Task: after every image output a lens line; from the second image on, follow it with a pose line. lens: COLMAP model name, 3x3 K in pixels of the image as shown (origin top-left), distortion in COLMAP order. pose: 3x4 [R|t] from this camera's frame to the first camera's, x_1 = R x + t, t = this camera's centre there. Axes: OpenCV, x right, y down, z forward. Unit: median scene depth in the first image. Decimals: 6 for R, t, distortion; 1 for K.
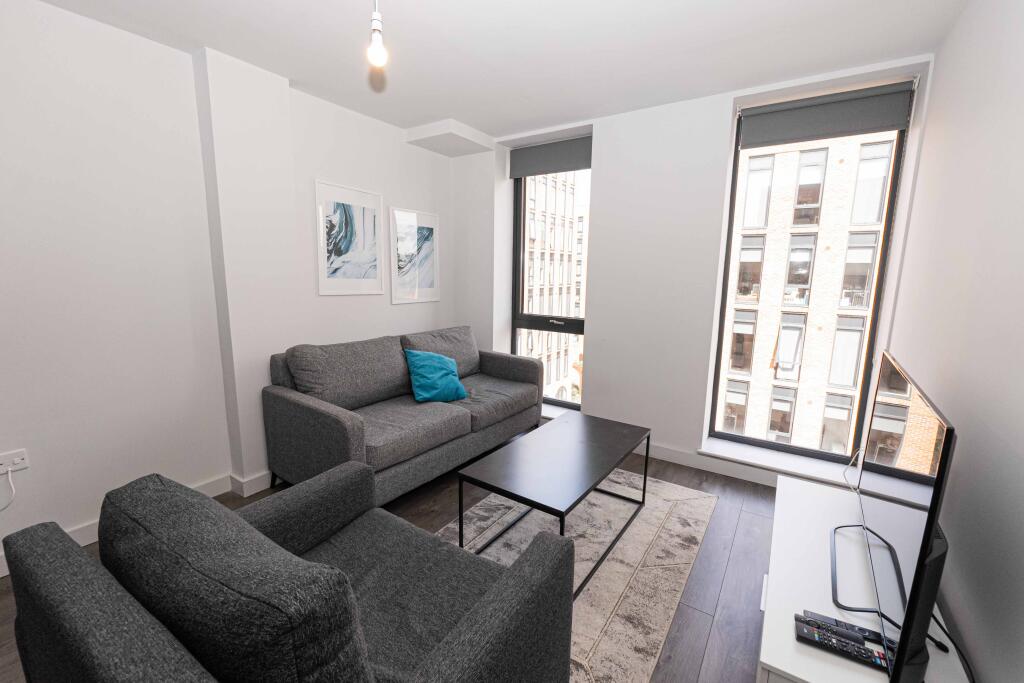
lens RADIAL K [[423.8, 0, 504.0], [0, 423.8, 343.0], [0, 0, 1]] dist [0.000578, 0.000098]
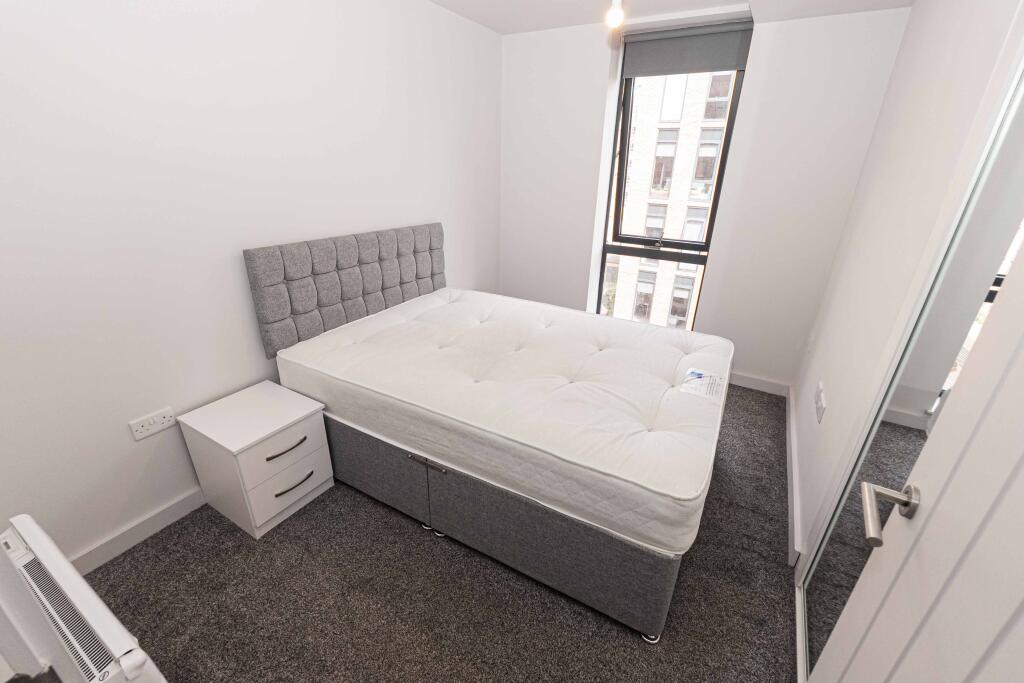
lens RADIAL K [[423.8, 0, 521.7], [0, 423.8, 343.2], [0, 0, 1]] dist [0.000578, 0.000098]
pose [[0.995528, -0.020432, 0.092229, 0.126469], [-0.001443, 0.972926, 0.231111, 0.016432], [-0.094454, -0.230210, 0.968546, -0.088901]]
